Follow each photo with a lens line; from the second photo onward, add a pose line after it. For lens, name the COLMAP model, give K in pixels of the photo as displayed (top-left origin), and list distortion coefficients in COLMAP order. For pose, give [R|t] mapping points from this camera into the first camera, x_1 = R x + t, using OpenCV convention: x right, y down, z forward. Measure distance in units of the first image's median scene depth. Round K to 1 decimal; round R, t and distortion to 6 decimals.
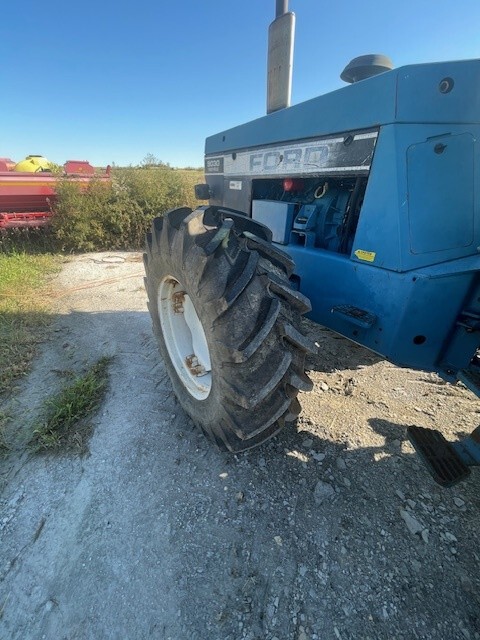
lens RADIAL K [[258.6, 0, 241.8], [0, 258.6, 320.9], [0, 0, 1]] dist [-0.004508, -0.000165]
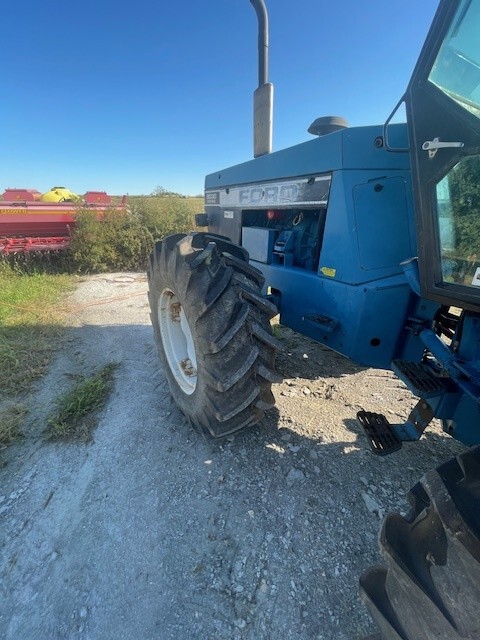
lens RADIAL K [[258.6, 0, 241.8], [0, 258.6, 320.9], [0, 0, 1]] dist [-0.004508, -0.000165]
pose [[0.999530, 0.006501, -0.029973, 0.099767], [-0.008942, 0.996589, -0.082041, 0.067882], [0.029337, 0.082270, 0.996178, -0.169552]]
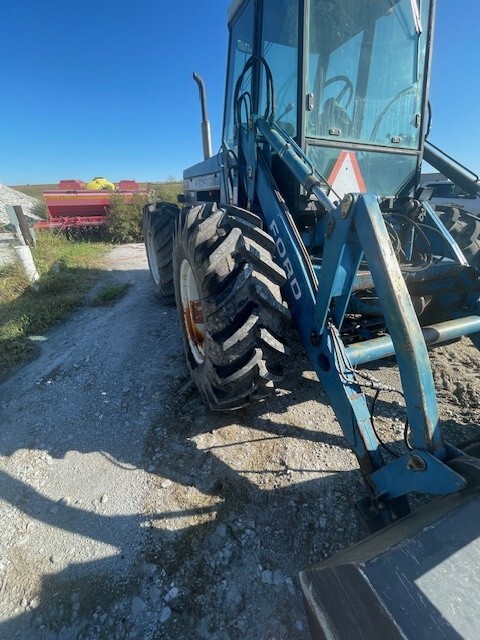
lens RADIAL K [[258.6, 0, 241.8], [0, 258.6, 320.9], [0, 0, 1]] dist [-0.004508, -0.000165]
pose [[0.989539, 0.040876, -0.138355, 0.915998], [-0.045364, 0.998537, -0.029437, 0.670641], [0.136949, 0.035405, 0.989945, -1.210180]]
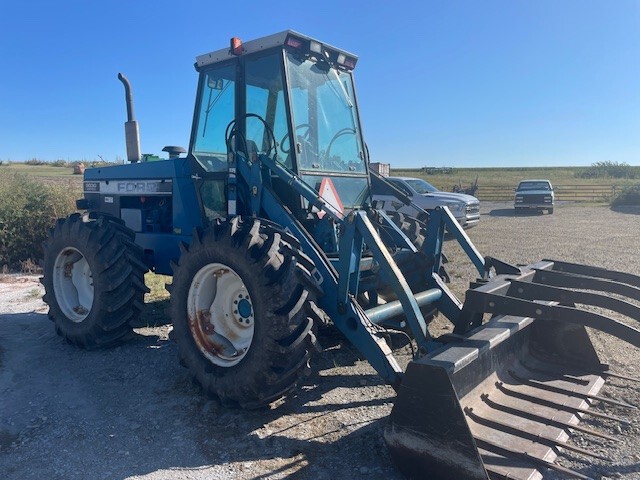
lens RADIAL K [[476.5, 0, 330.0], [0, 476.5, 228.6], [0, 0, 1]] dist [0.084539, -0.118204]
pose [[0.931468, -0.052109, 0.360071, 0.206510], [0.185999, 0.918784, -0.348196, 1.121200], [-0.312684, 0.391306, 0.865510, -2.343323]]
